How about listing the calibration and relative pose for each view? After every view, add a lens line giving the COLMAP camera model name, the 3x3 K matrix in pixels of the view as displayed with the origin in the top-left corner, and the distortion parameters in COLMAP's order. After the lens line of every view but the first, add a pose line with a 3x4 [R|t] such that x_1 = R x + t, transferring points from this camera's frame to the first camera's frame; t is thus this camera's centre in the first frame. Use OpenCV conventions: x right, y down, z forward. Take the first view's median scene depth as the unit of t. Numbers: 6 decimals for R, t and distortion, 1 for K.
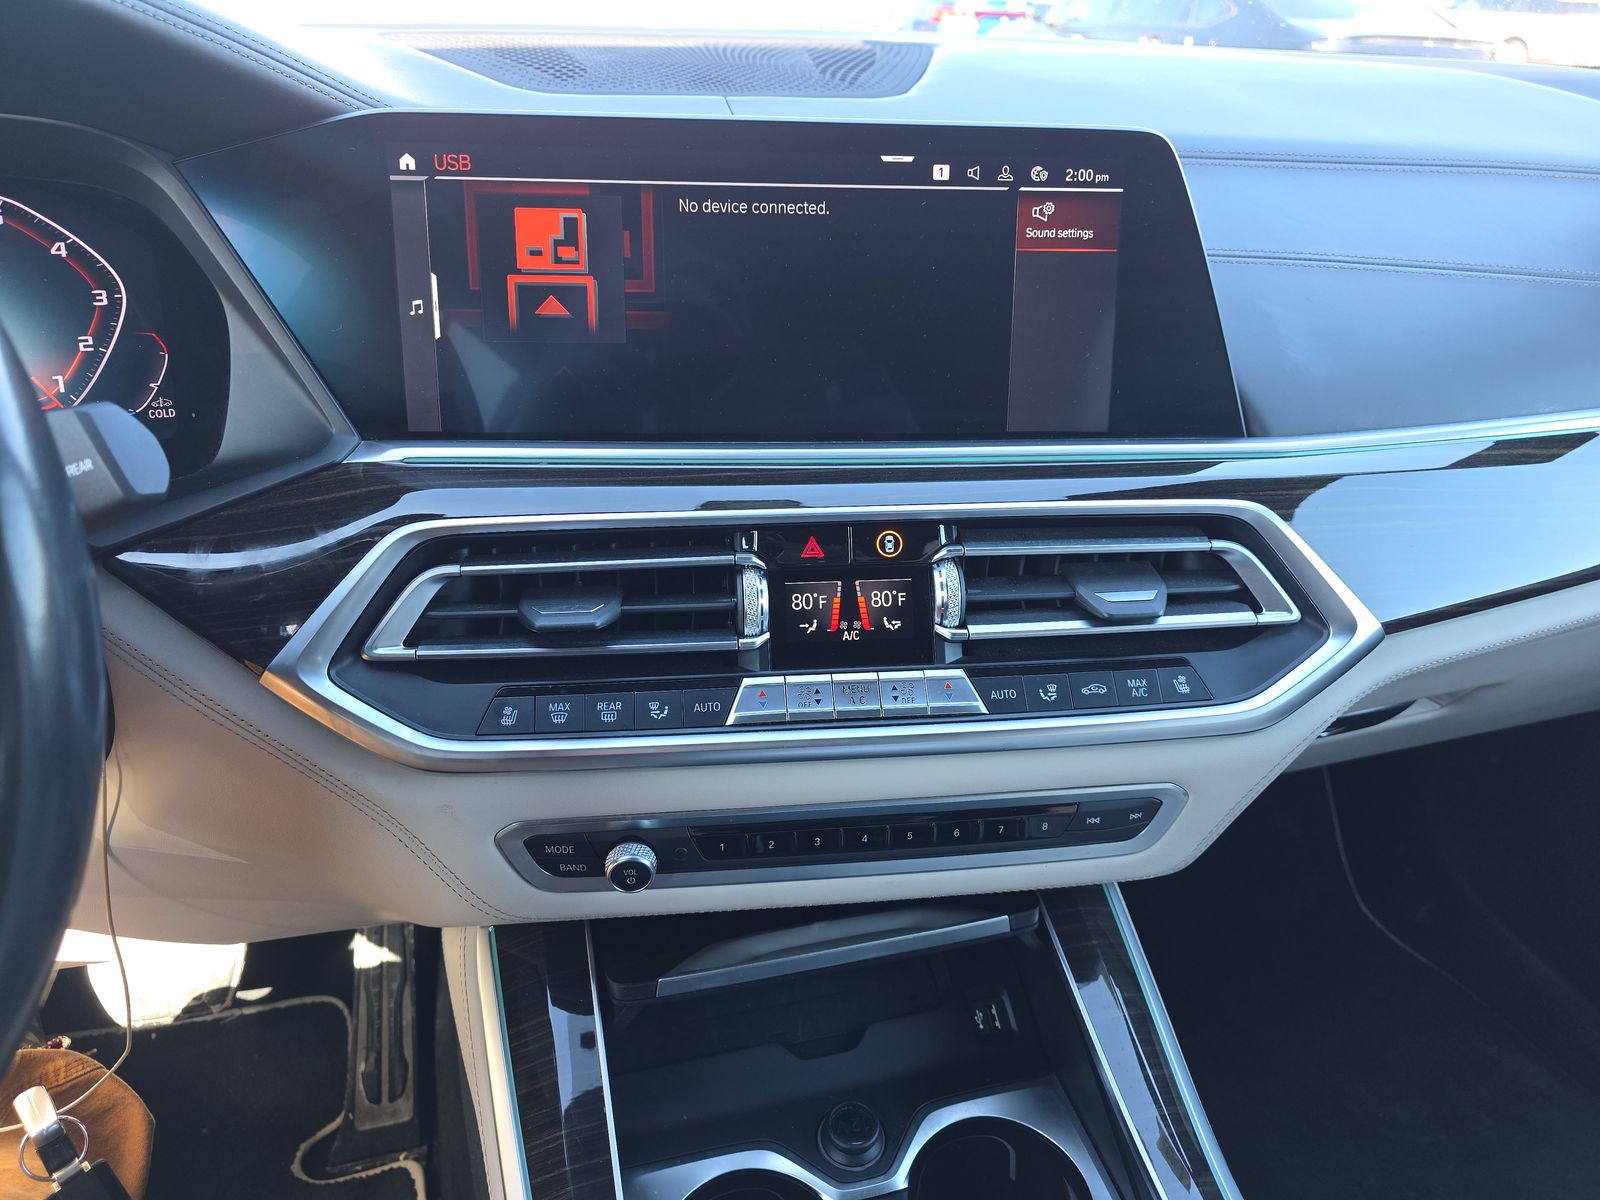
lens RADIAL K [[1069.9, 0, 800.0], [0, 1069.9, 600.0], [0, 0, 1]] dist [0.063515, -0.000155]
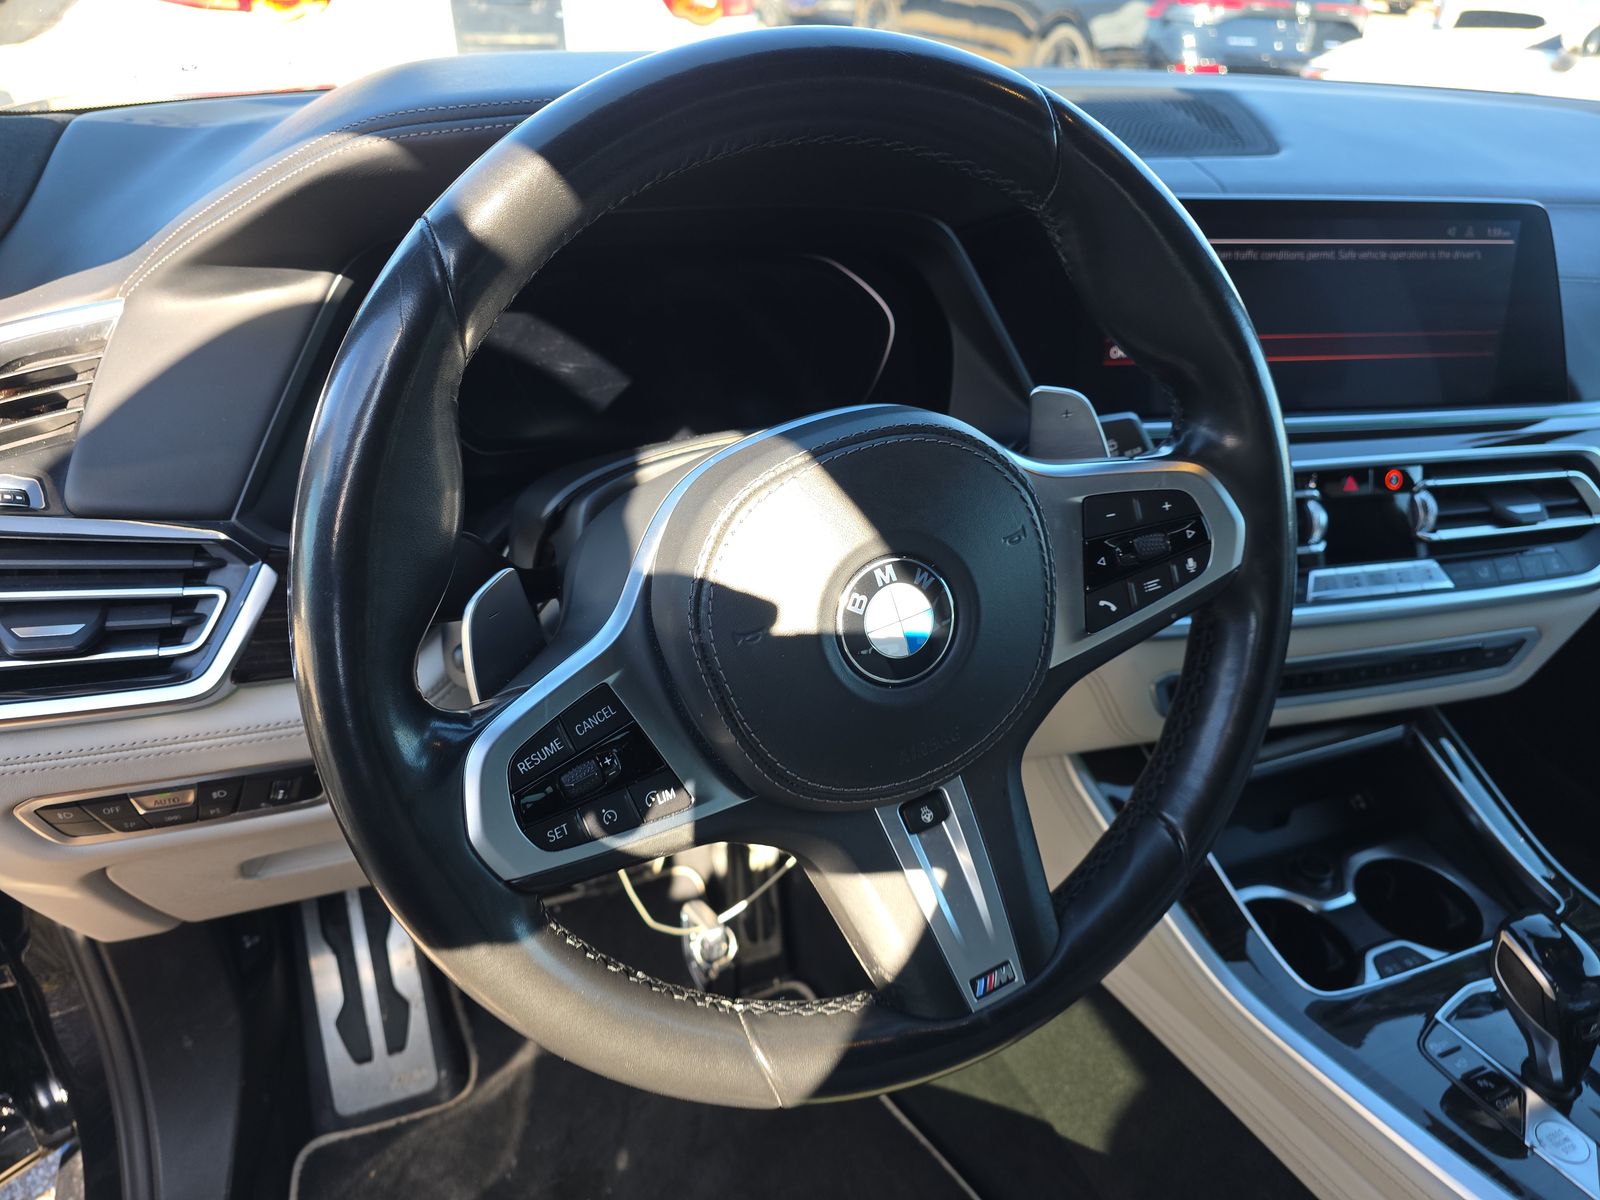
lens RADIAL K [[1069.9, 0, 800.0], [0, 1069.9, 600.0], [0, 0, 1]] dist [0.063515, -0.000155]
pose [[0.981606, -0.046421, 0.185187, -1.024653], [0.035315, 0.997399, 0.062826, -0.008938], [-0.187622, -0.055130, 0.980693, -0.370772]]
